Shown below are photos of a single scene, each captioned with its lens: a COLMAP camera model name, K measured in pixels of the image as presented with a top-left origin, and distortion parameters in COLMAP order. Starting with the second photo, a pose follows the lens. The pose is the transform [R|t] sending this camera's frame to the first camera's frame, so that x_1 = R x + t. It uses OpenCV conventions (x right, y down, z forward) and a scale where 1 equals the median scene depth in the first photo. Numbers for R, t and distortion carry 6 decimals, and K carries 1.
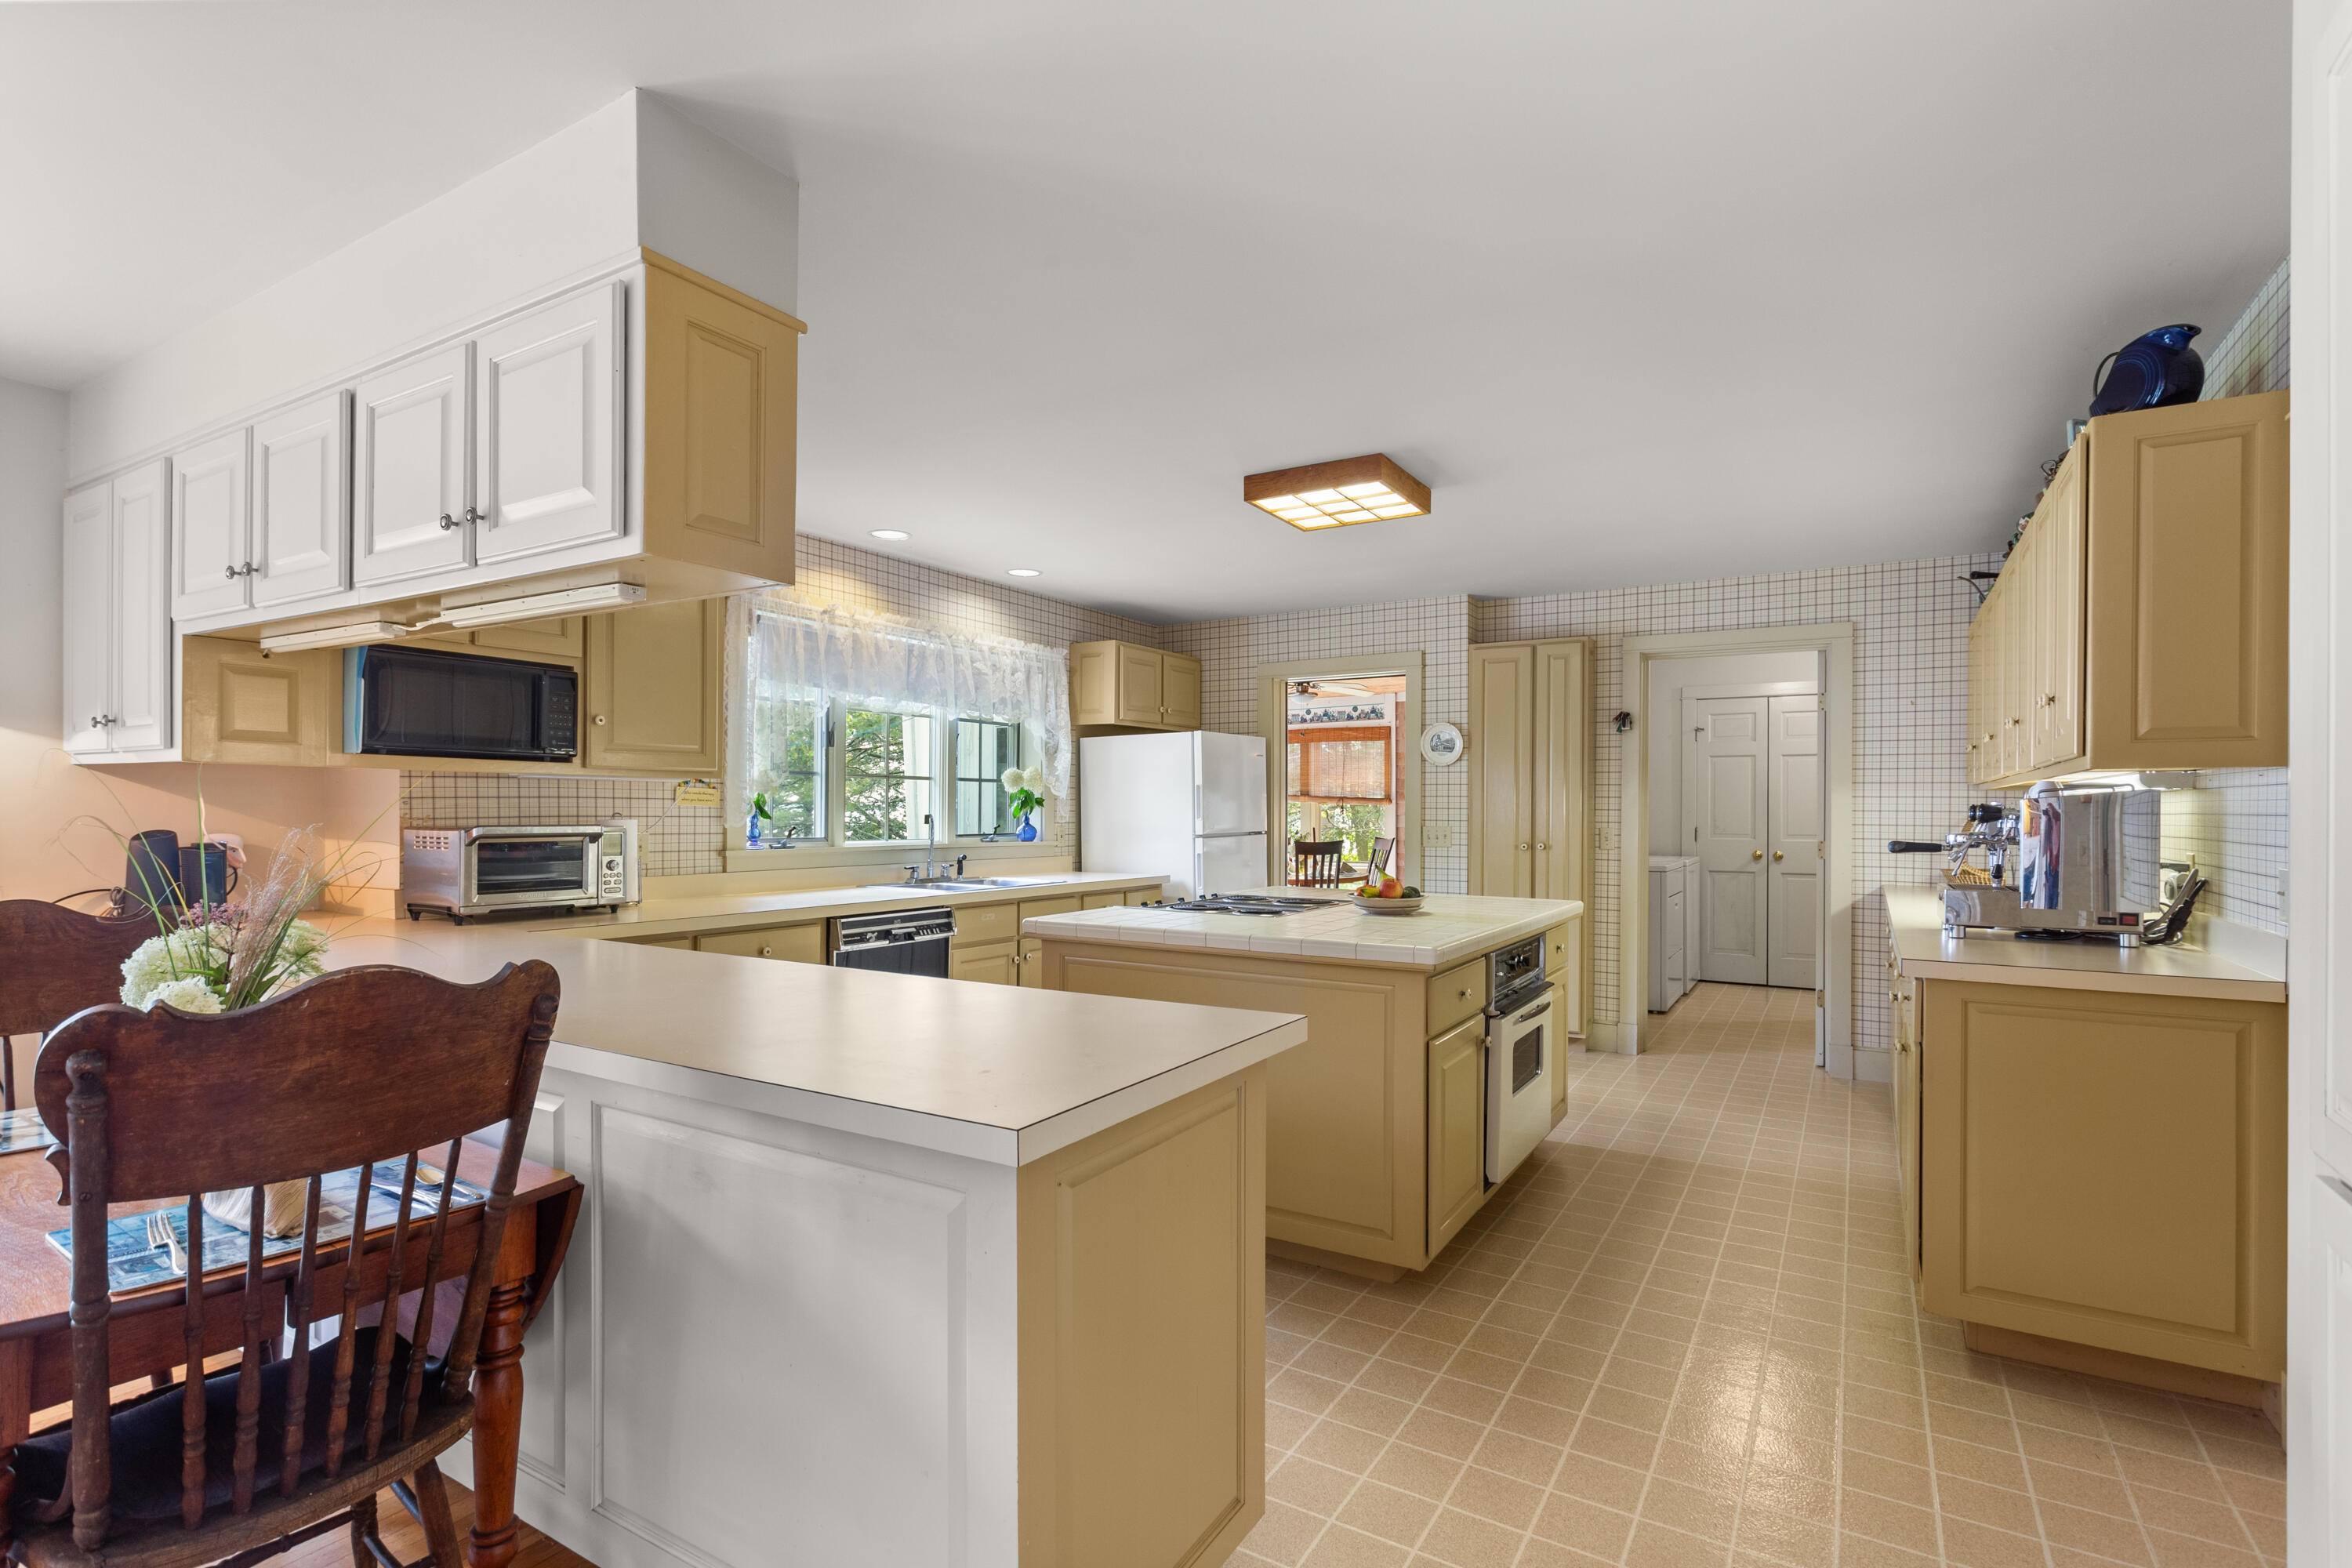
lens RADIAL K [[1118.9, 0, 1181.0], [0, 1118.9, 796.9], [0, 0, 1]] dist [-0.000980, 0.000604]
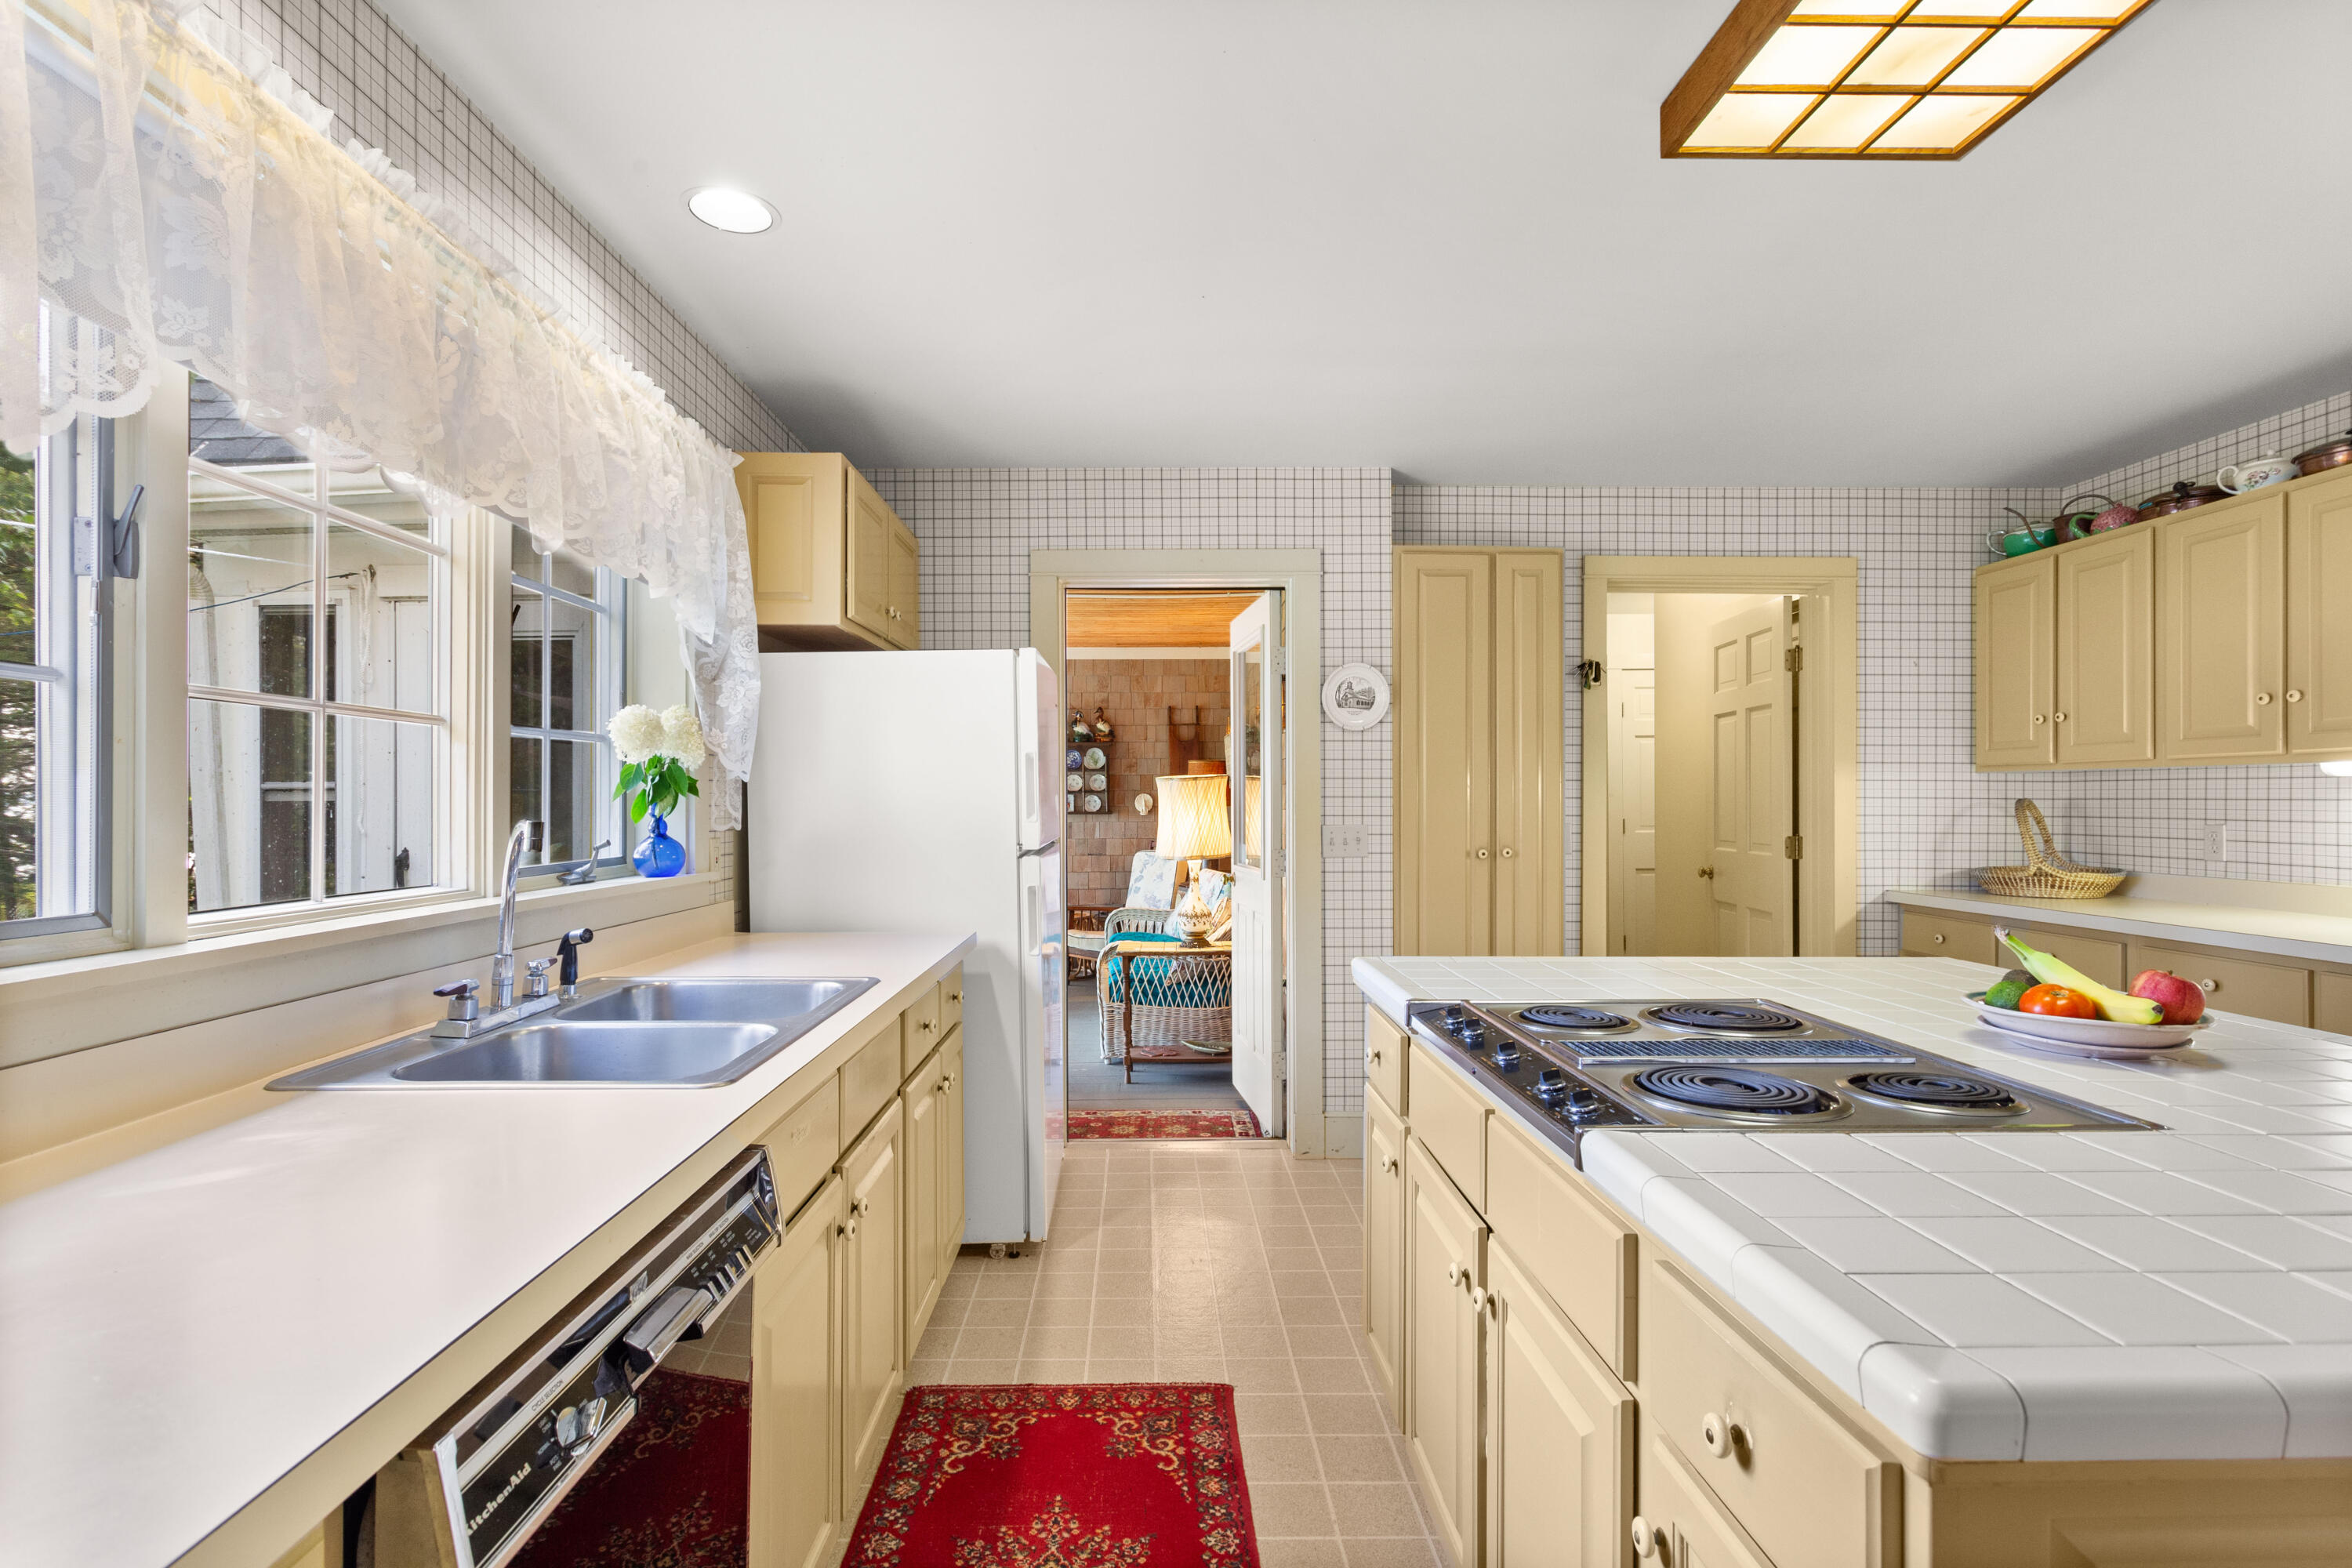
lens RADIAL K [[1118.9, 0, 1183.9], [0, 1118.9, 800.0], [0, 0, 1]] dist [-0.000980, 0.000604]
pose [[0.847241, -0.005680, 0.531178, -0.196866], [-0.001687, 0.999909, 0.013382, 0.003832], [-0.531206, -0.012234, 0.847154, 0.520546]]
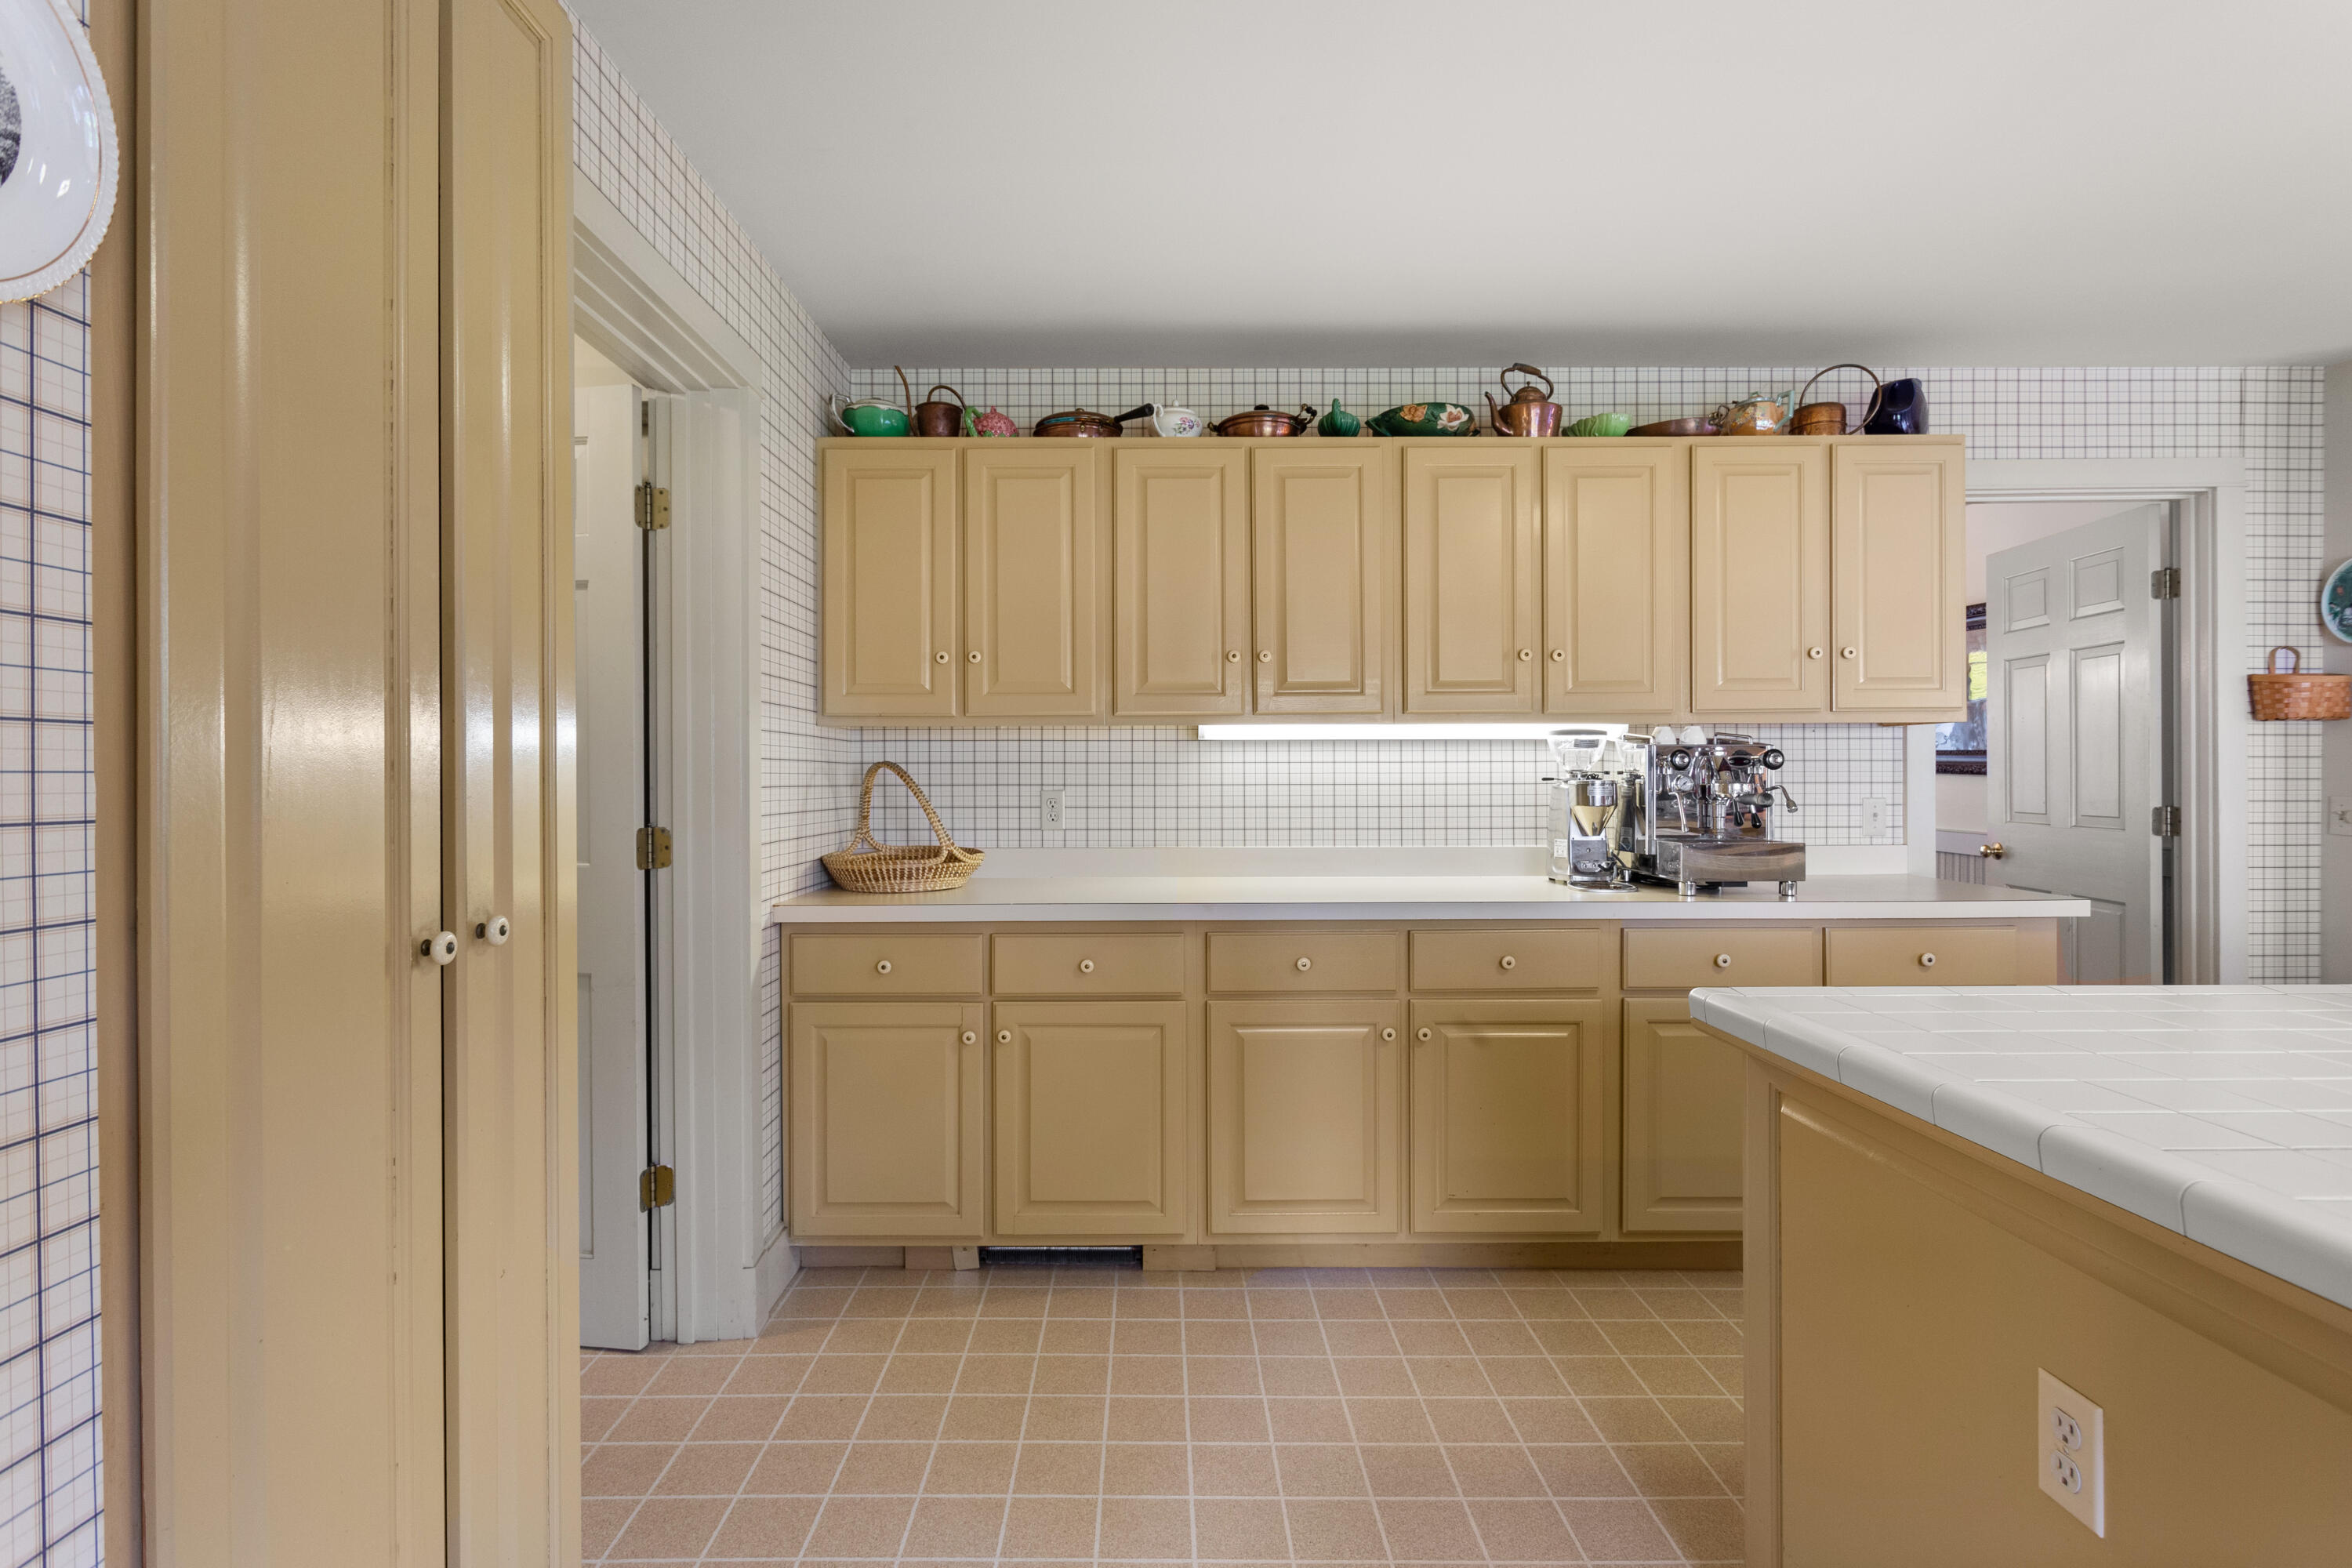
lens RADIAL K [[1118.9, 0, 1175.1], [0, 1118.9, 771.4], [0, 0, 1]] dist [-0.000980, 0.000604]
pose [[-0.516915, -0.000850, 0.856036, 0.086648], [-0.010679, 0.999928, -0.005455, 0.017208], [-0.855970, -0.011961, -0.516887, 0.969585]]
